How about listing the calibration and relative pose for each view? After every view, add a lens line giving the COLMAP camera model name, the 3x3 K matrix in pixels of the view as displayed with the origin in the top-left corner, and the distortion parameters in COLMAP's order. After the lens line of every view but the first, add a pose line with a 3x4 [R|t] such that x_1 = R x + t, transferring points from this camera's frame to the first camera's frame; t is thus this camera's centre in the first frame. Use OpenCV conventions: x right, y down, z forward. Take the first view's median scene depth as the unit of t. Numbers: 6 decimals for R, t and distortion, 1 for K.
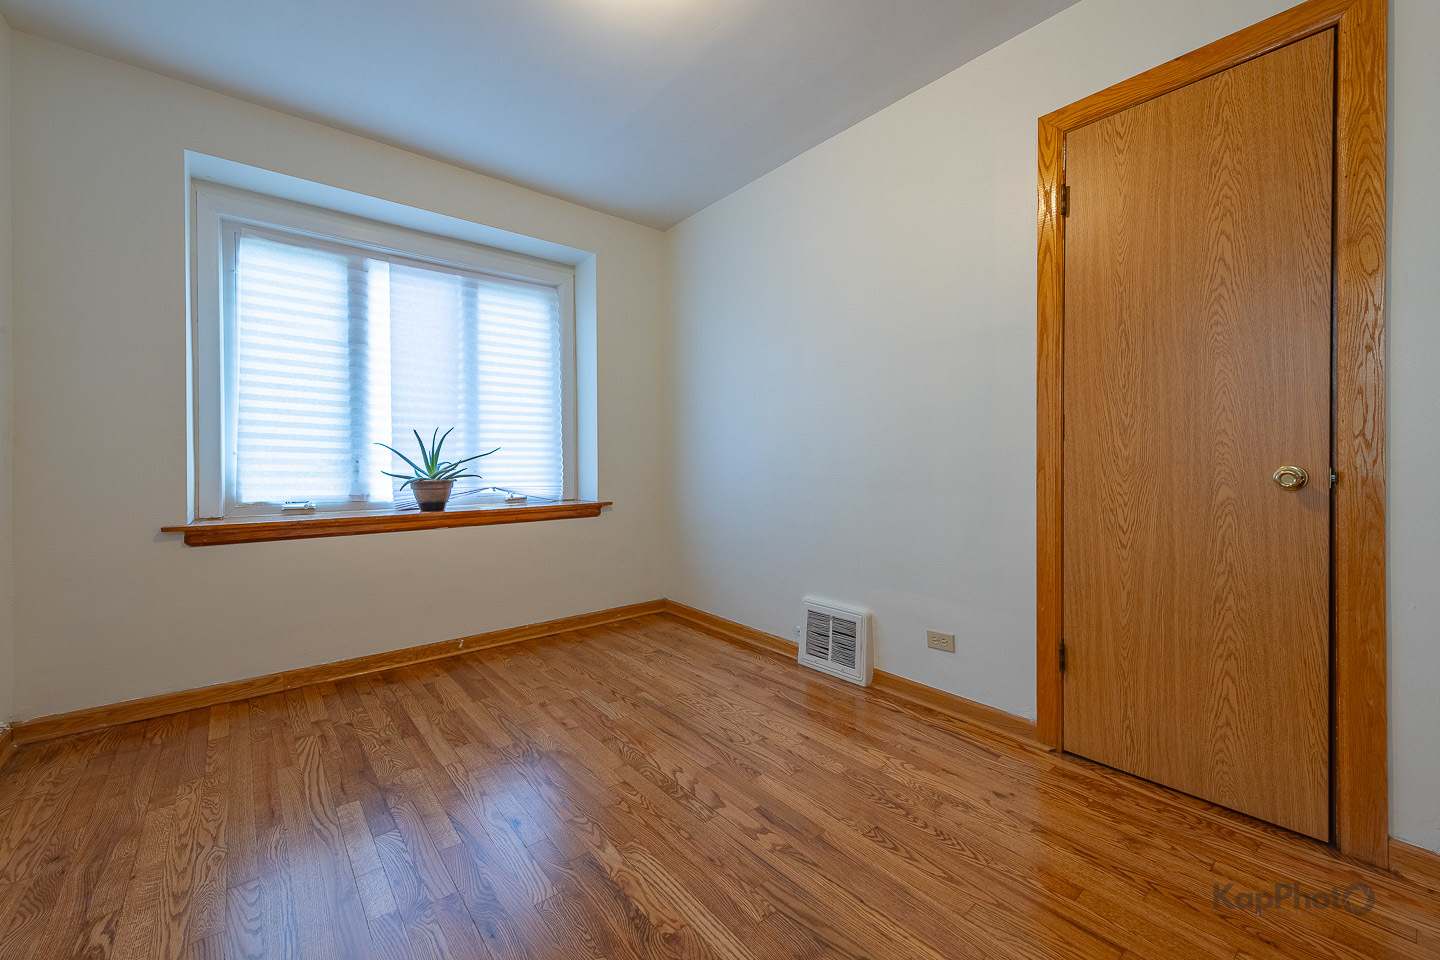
lens RADIAL K [[594.5, 0, 714.3], [0, 594.5, 461.2], [0, 0, 1]] dist [0.017077, -0.006274]
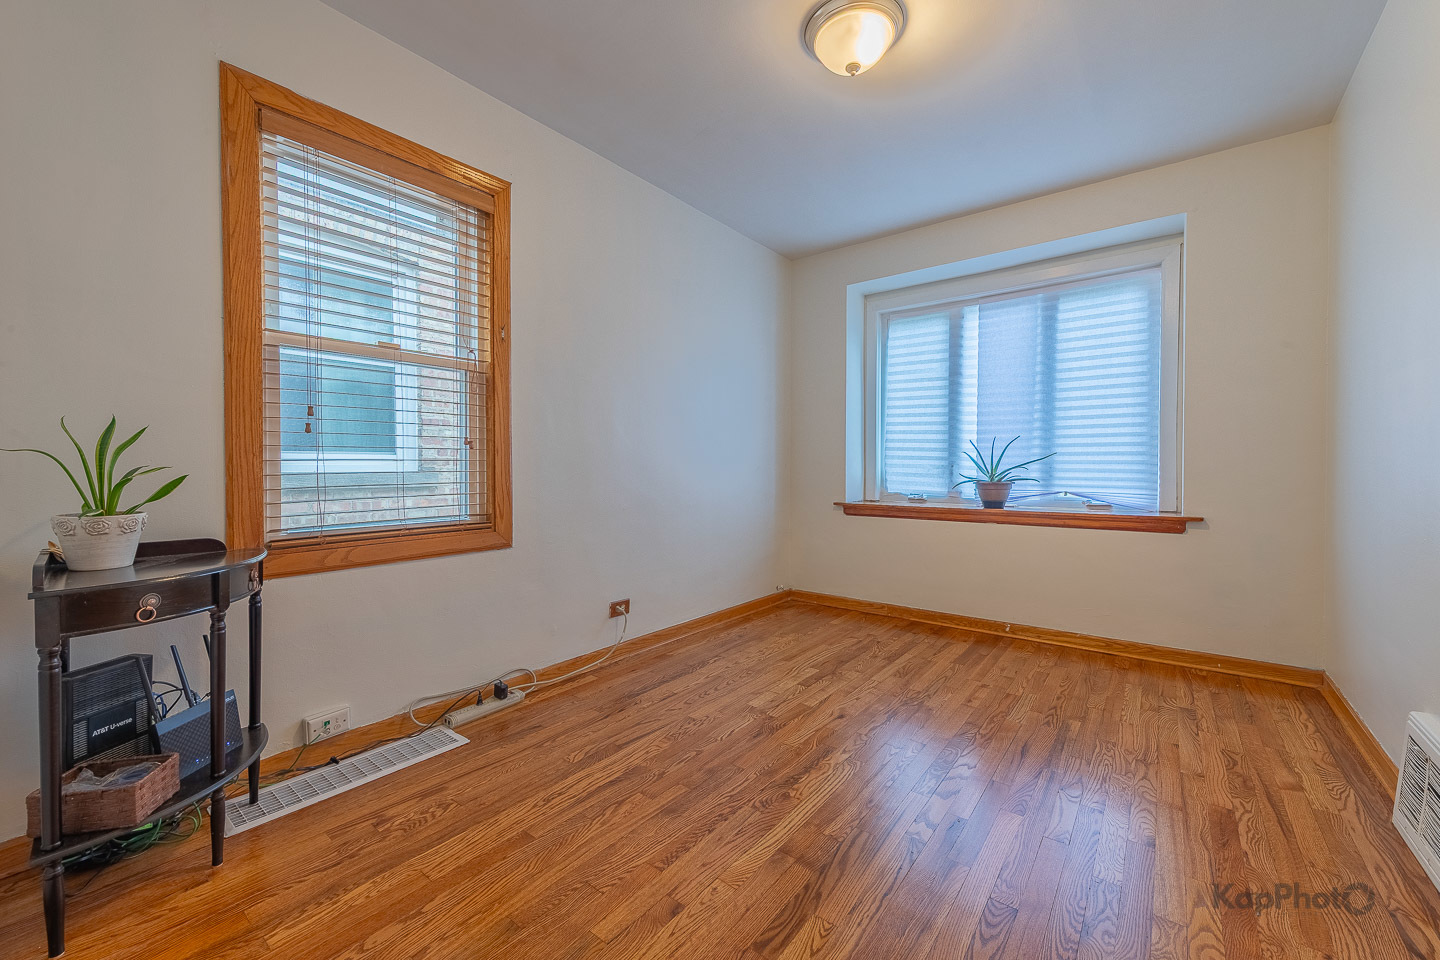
lens RADIAL K [[594.5, 0, 714.3], [0, 594.5, 461.2], [0, 0, 1]] dist [0.017077, -0.006274]
pose [[0.166100, -0.007663, -0.986079, 0.614701], [-0.002252, 0.999964, -0.008150, 0.001841], [0.986106, 0.003575, 0.166077, 0.273224]]
